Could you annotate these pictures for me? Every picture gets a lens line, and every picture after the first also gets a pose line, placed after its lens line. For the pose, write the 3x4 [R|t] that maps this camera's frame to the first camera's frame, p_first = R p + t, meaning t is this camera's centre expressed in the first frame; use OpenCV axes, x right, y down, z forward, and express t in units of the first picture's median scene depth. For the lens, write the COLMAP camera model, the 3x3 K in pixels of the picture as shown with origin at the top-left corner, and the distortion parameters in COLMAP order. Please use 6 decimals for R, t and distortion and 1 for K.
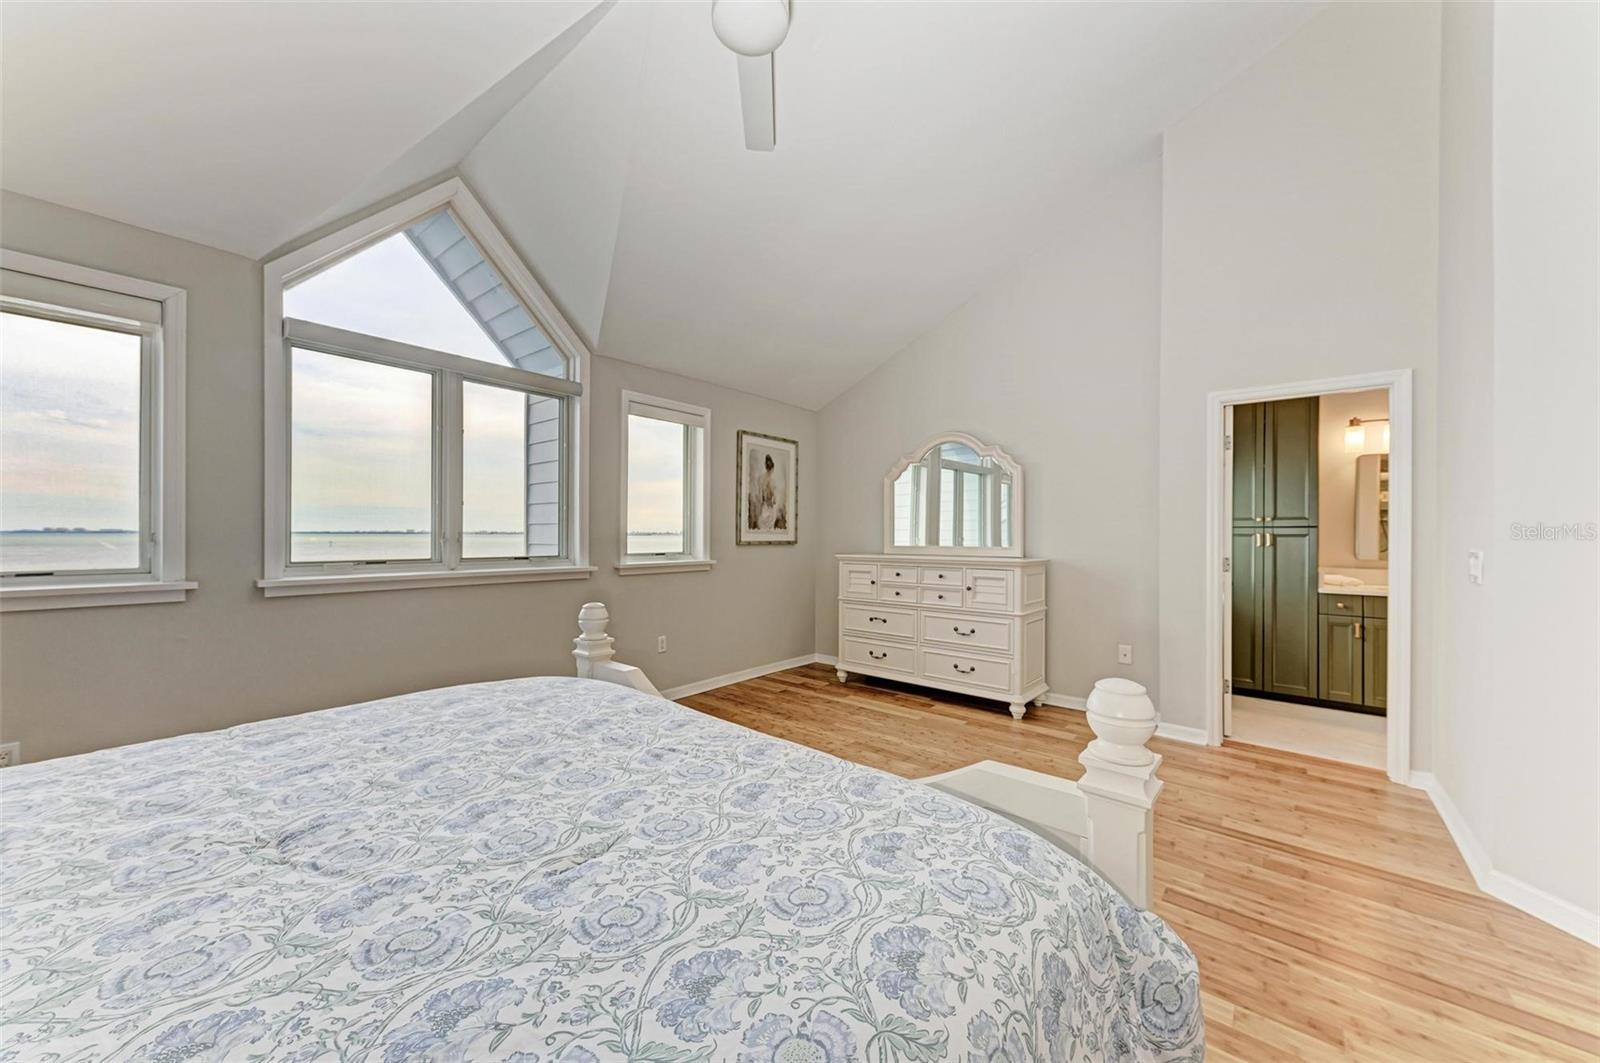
lens RADIAL K [[551.7, 0, 816.5], [0, 551.7, 534.5], [0, 0, 1]] dist [0.007136, -0.002534]
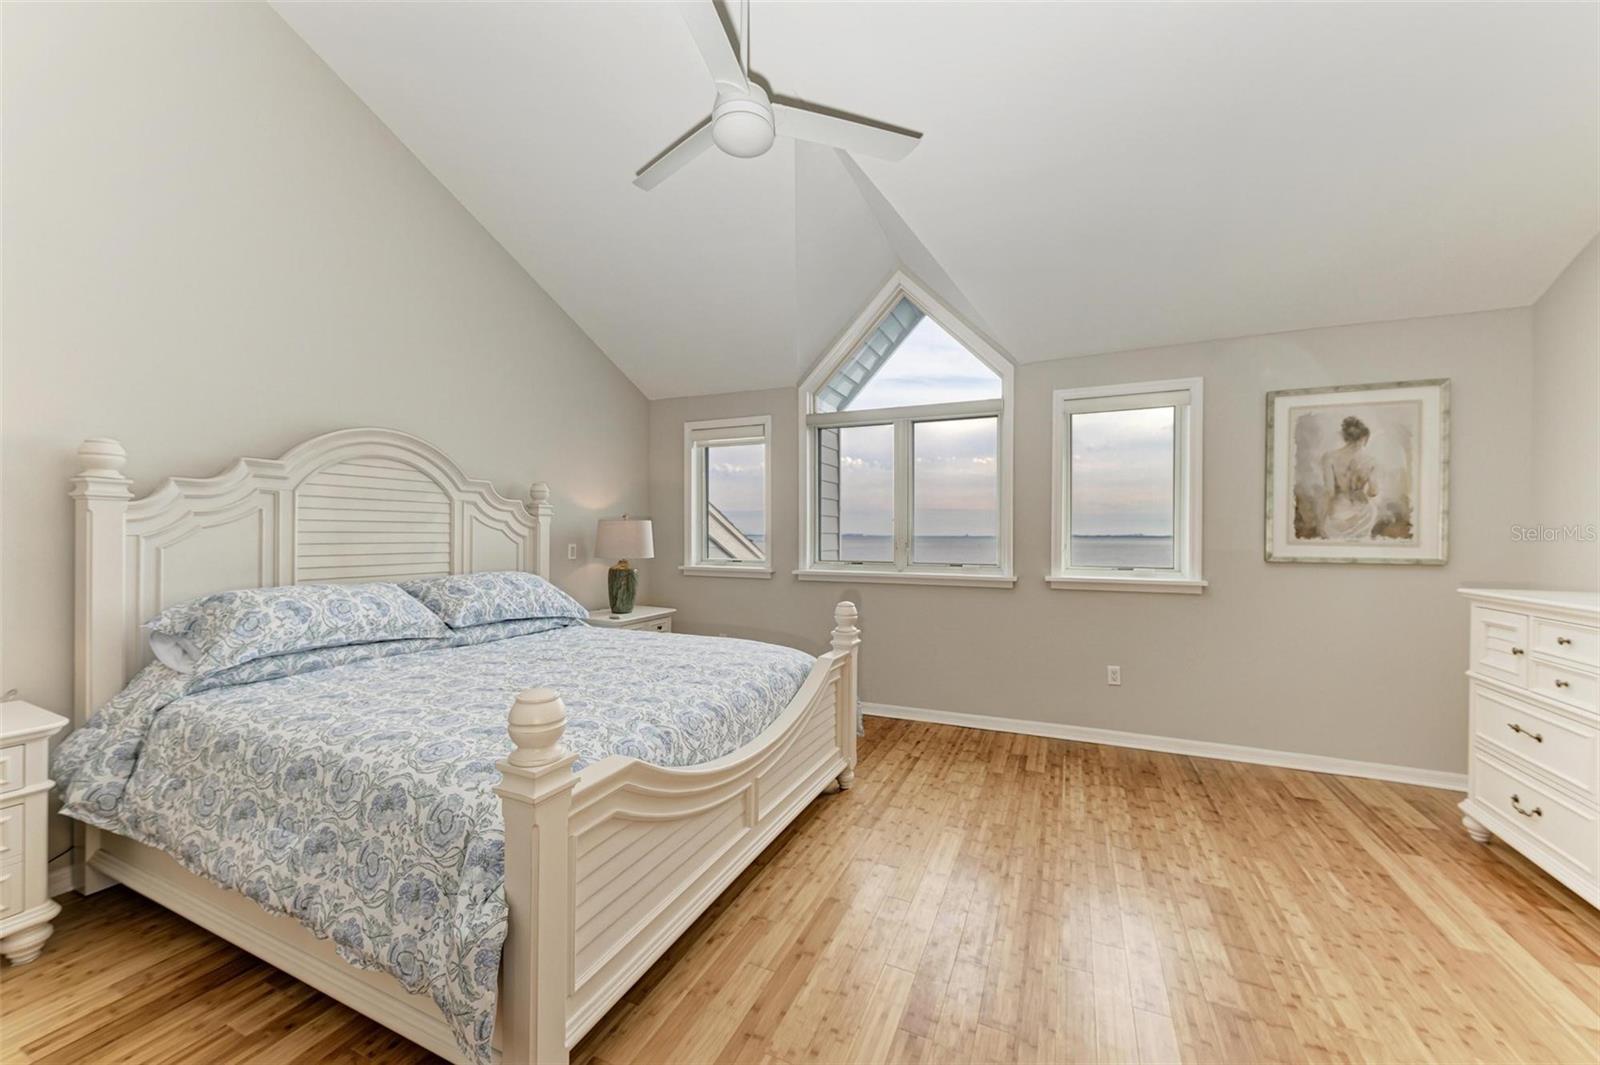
lens RADIAL K [[595.2, 0, 815.0], [0, 595.2, 534.1], [0, 0, 1]] dist [0.013711, -0.005405]
pose [[0.292400, -0.004032, -0.956288, 0.405524], [-0.003398, 0.999980, -0.005255, -0.009925], [0.956290, 0.004786, 0.292381, 0.257810]]
